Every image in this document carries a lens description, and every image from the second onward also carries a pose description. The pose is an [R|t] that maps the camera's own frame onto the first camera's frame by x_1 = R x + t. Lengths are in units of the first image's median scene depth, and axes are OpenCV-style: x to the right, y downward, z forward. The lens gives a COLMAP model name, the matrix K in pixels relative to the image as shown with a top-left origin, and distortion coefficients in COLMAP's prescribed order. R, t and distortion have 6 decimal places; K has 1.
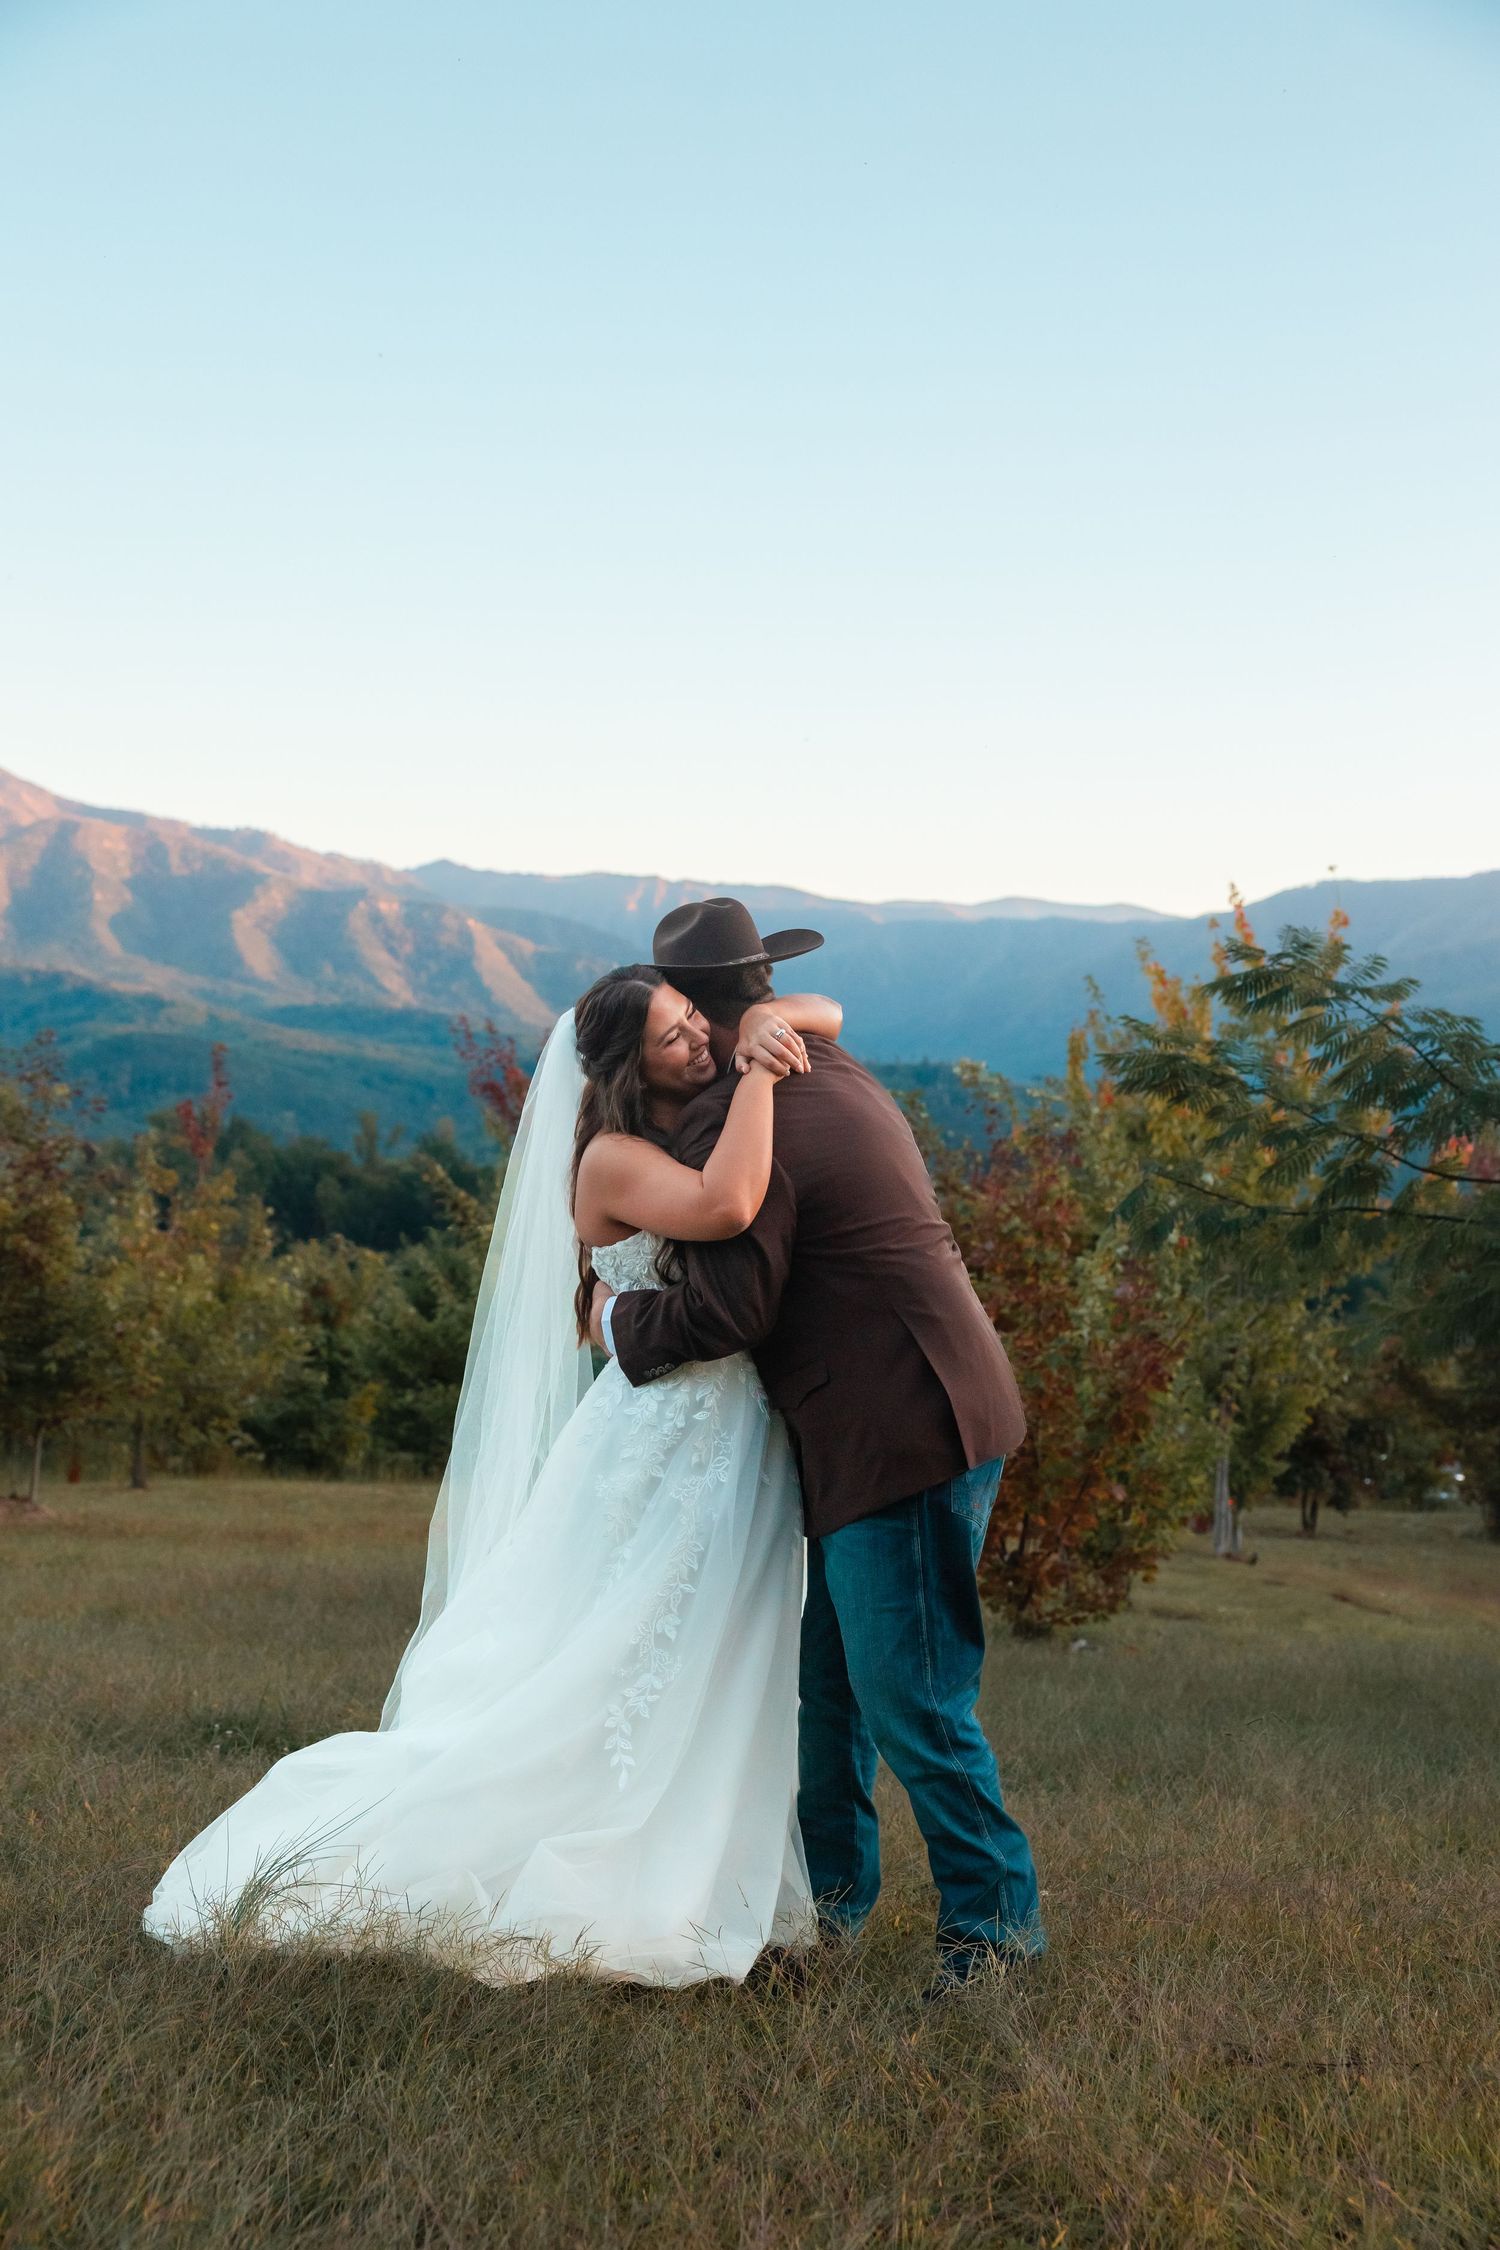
lens RADIAL K [[2727.5, 0, 760.1], [0, 2727.5, 1128.1], [0, 0, 1]] dist [-0.007867, 0.000000]
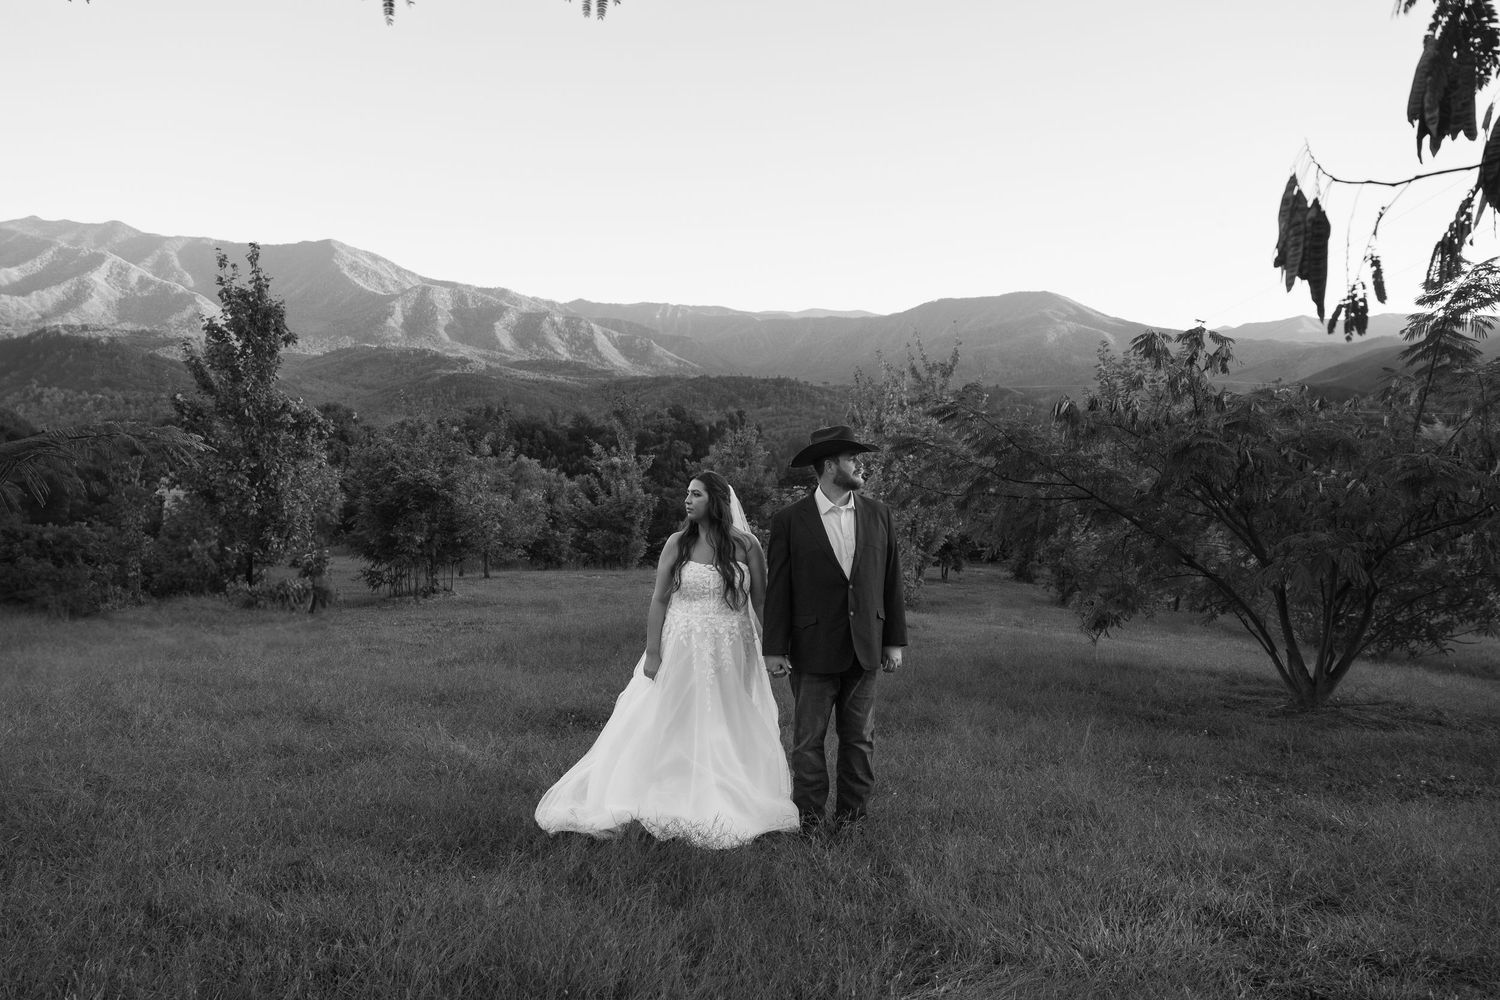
lens RADIAL K [[1107.3, 0, 721.9], [0, 1107.3, 508.7], [0, 0, 1]] dist [-0.019185, 0.003504]
pose [[0.999673, -0.024043, 0.008677, -0.016321], [0.023096, 0.995075, 0.096401, -0.026366], [-0.010952, -0.096169, 0.995305, -0.022598]]
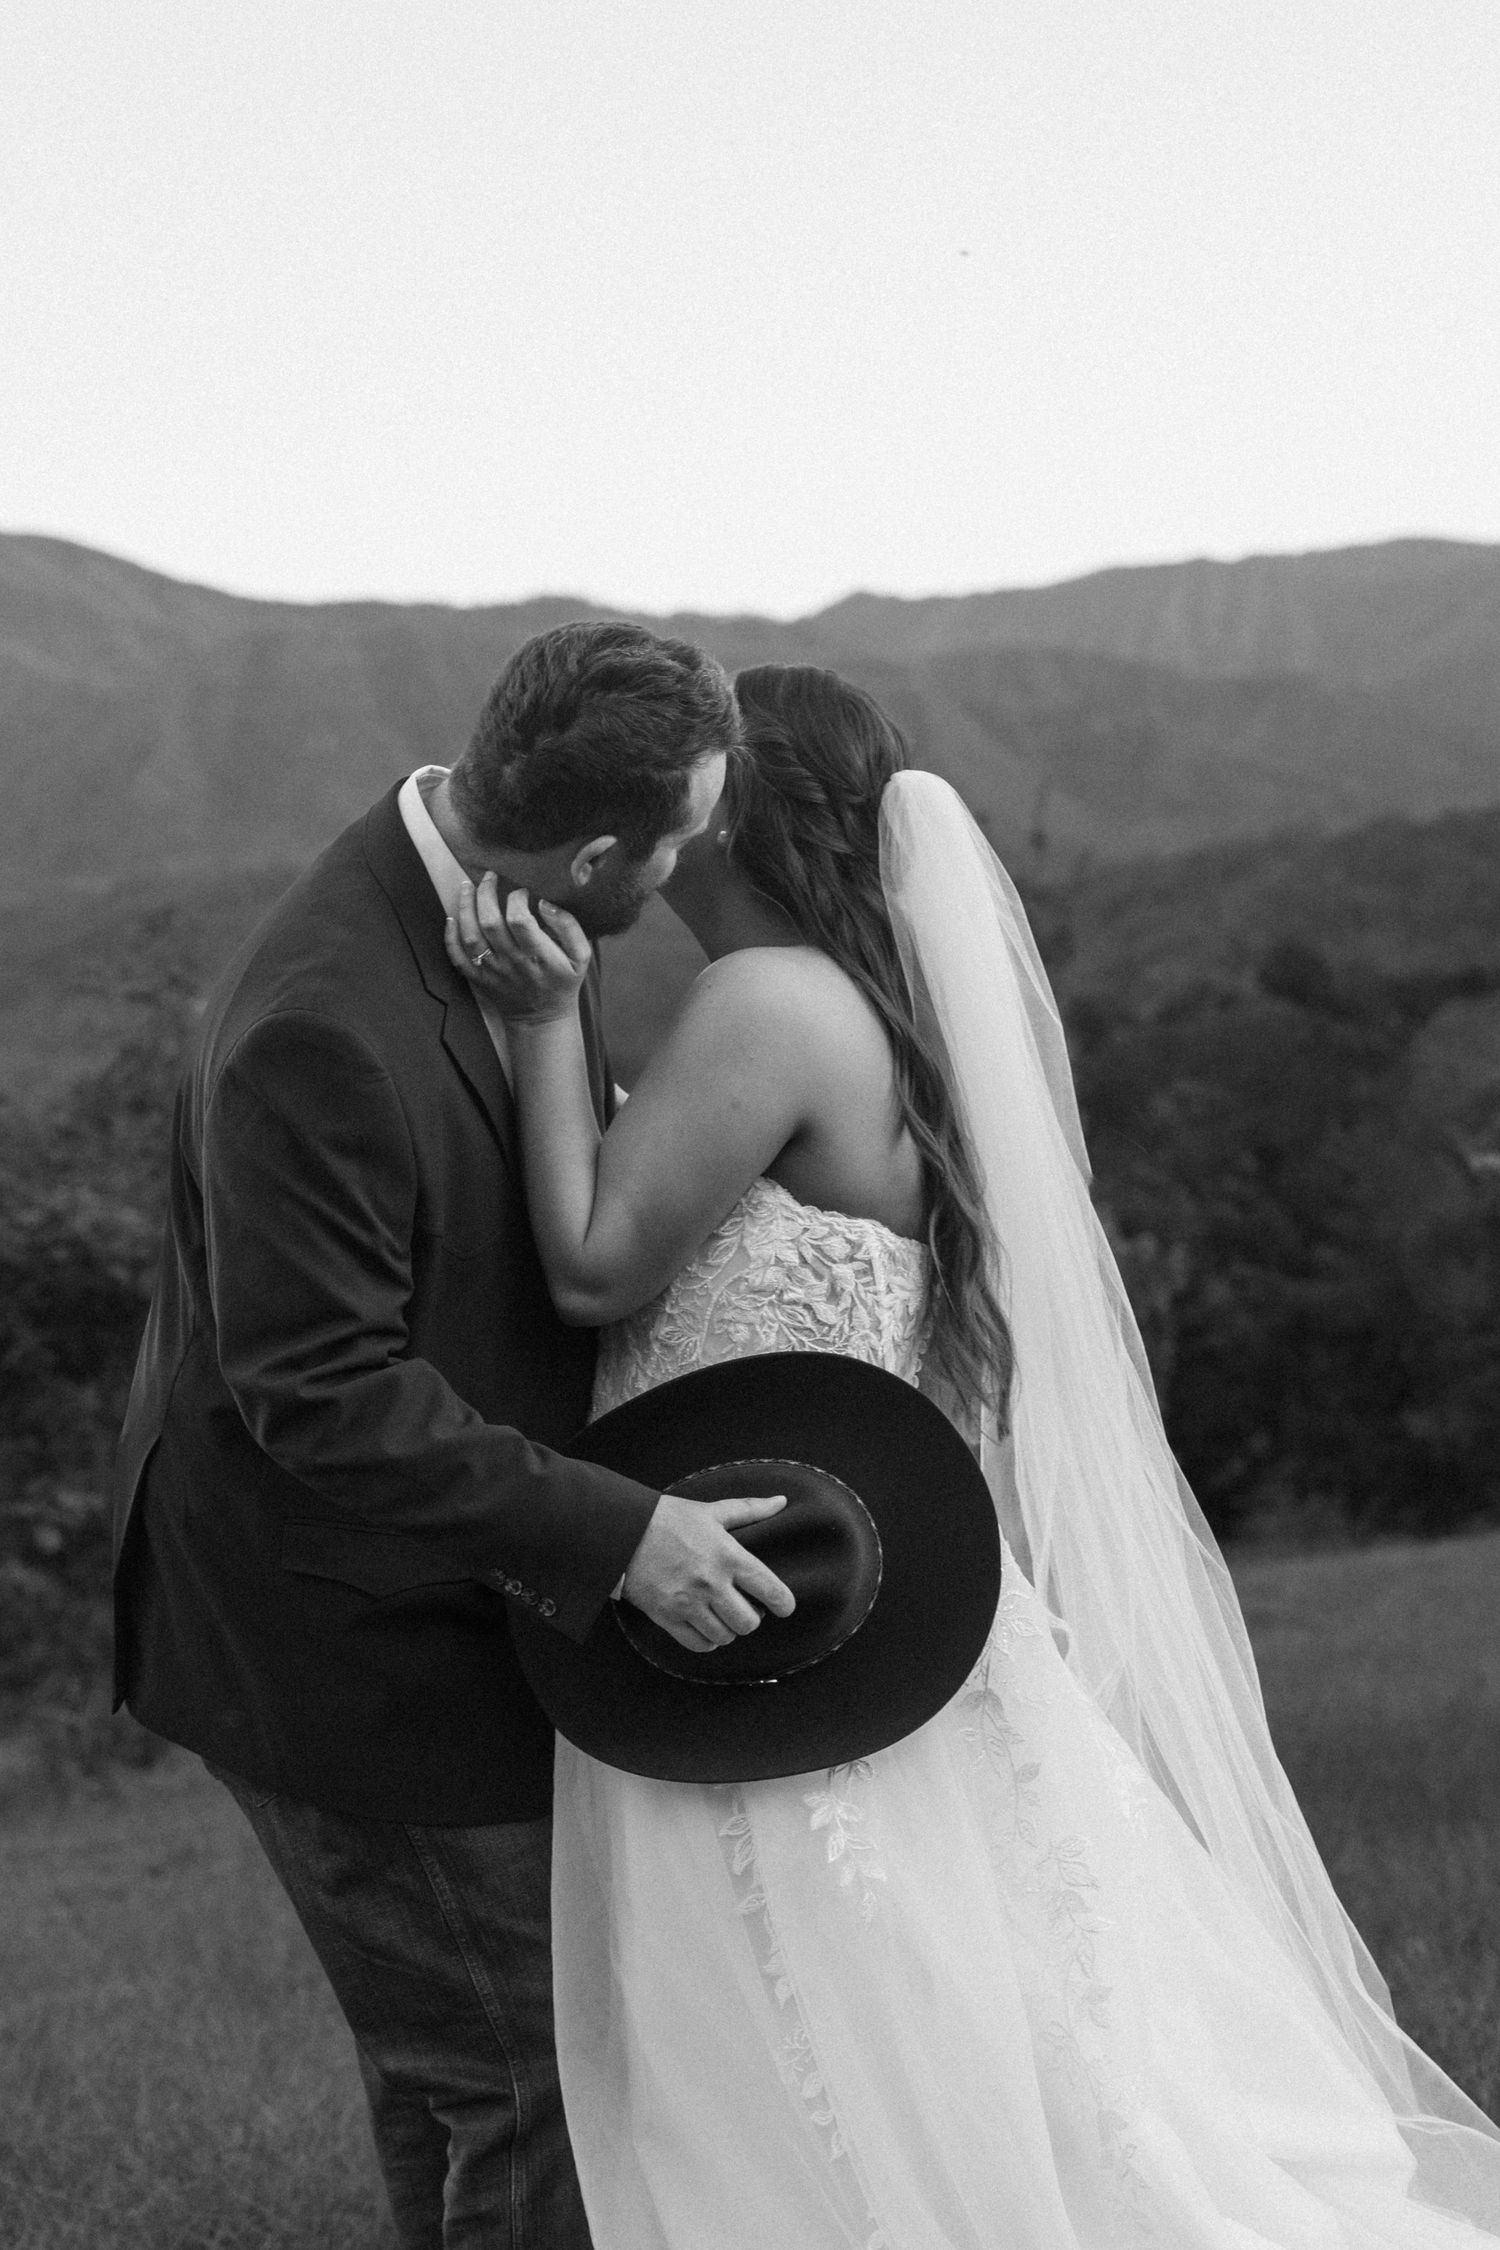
lens RADIAL K [[4364.6, 0, 743.2], [0, 4364.6, 1122.9], [0, 0, 1]] dist [0.017367, 0.000000]
pose [[0.974828, -0.153971, -0.161253, -0.002221], [0.158526, 0.987230, 0.015697, 0.010644], [0.156777, -0.040865, 0.986788, 0.091017]]
